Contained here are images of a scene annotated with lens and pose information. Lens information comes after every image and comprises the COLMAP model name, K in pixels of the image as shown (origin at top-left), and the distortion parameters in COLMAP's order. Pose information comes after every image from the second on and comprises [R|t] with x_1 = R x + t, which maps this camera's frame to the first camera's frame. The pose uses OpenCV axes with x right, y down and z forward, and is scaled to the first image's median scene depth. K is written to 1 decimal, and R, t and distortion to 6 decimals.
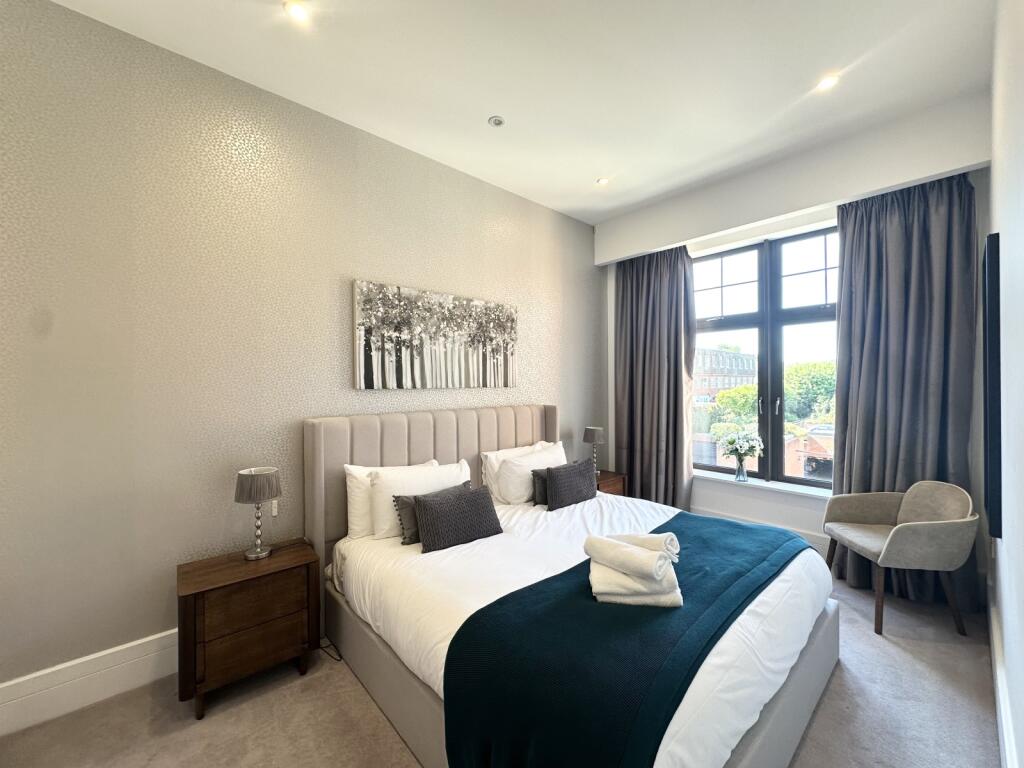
lens RADIAL K [[406.8, 0, 512.0], [0, 406.8, 384.0], [0, 0, 1]] dist [0.000488, 0.000062]
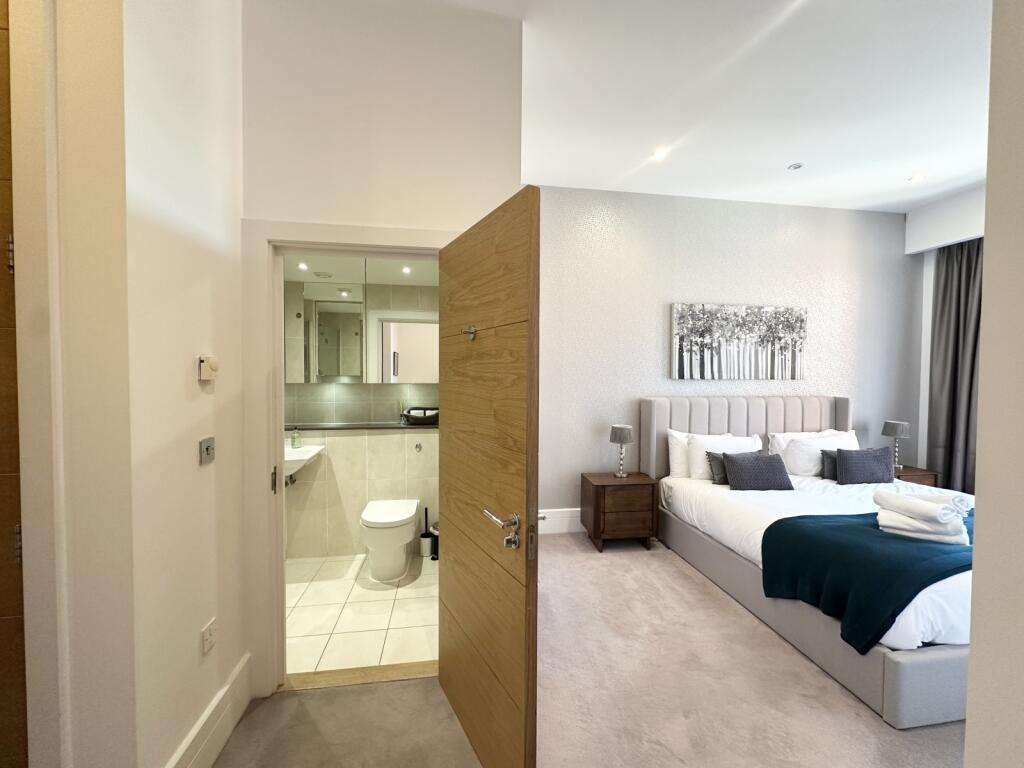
lens RADIAL K [[406.8, 0, 512.0], [0, 406.8, 384.0], [0, 0, 1]] dist [0.000488, 0.000062]
pose [[0.836202, 0.026217, -0.547794, -0.058709], [-0.012309, 0.999502, 0.029046, -0.004116], [0.548283, -0.017546, 0.836109, -0.475937]]
